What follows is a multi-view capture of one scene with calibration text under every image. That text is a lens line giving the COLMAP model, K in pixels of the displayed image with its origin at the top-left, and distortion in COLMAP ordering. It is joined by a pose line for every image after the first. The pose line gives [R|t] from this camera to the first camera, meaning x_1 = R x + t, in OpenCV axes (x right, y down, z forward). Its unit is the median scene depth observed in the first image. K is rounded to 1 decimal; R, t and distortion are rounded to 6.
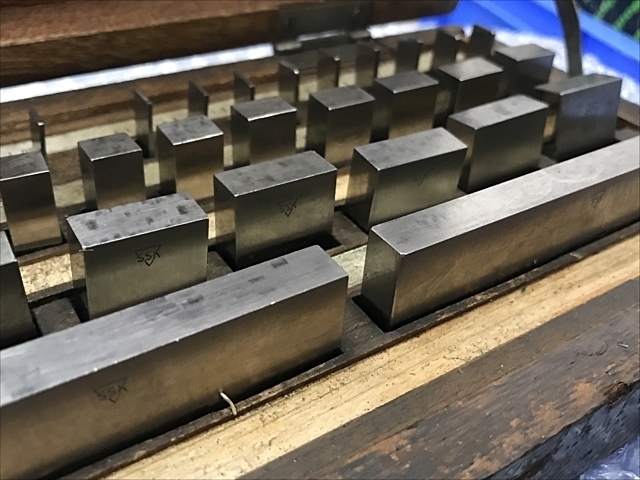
lens RADIAL K [[694.3, 0, 323.7], [0, 694.3, 195.4], [0, 0, 1]] dist [0.075895, -0.020523]
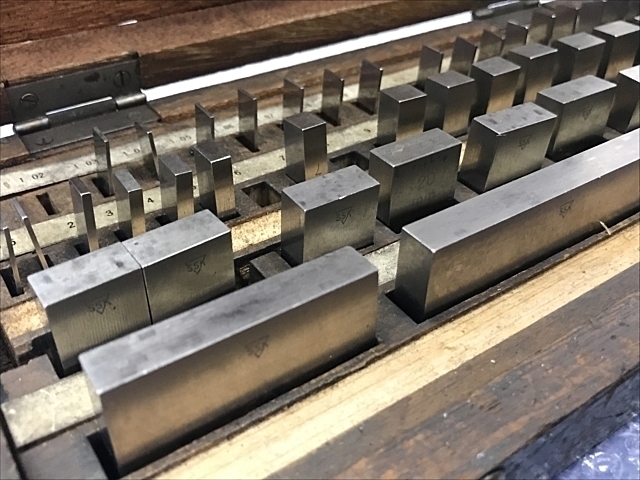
lens RADIAL K [[674.2, 0, 320.0], [0, 674.2, 240.0], [0, 0, 1]] dist [0.067489, -0.299338]
pose [[0.998375, -0.056001, -0.010515, -0.084046], [0.056430, 0.997332, 0.046318, 0.026426], [0.007893, -0.046837, 0.998871, -0.050735]]
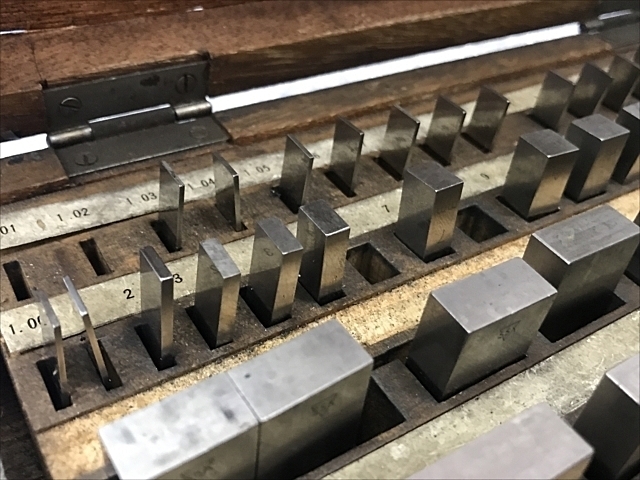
lens RADIAL K [[686.3, 0, 318.5], [0, 686.3, 232.8], [0, 0, 1]] dist [0.056651, -0.307106]
pose [[0.999399, 0.031265, 0.014974, -0.113257], [-0.032566, 0.994812, 0.096373, 0.002156], [-0.011883, -0.096803, 0.995233, -0.012567]]
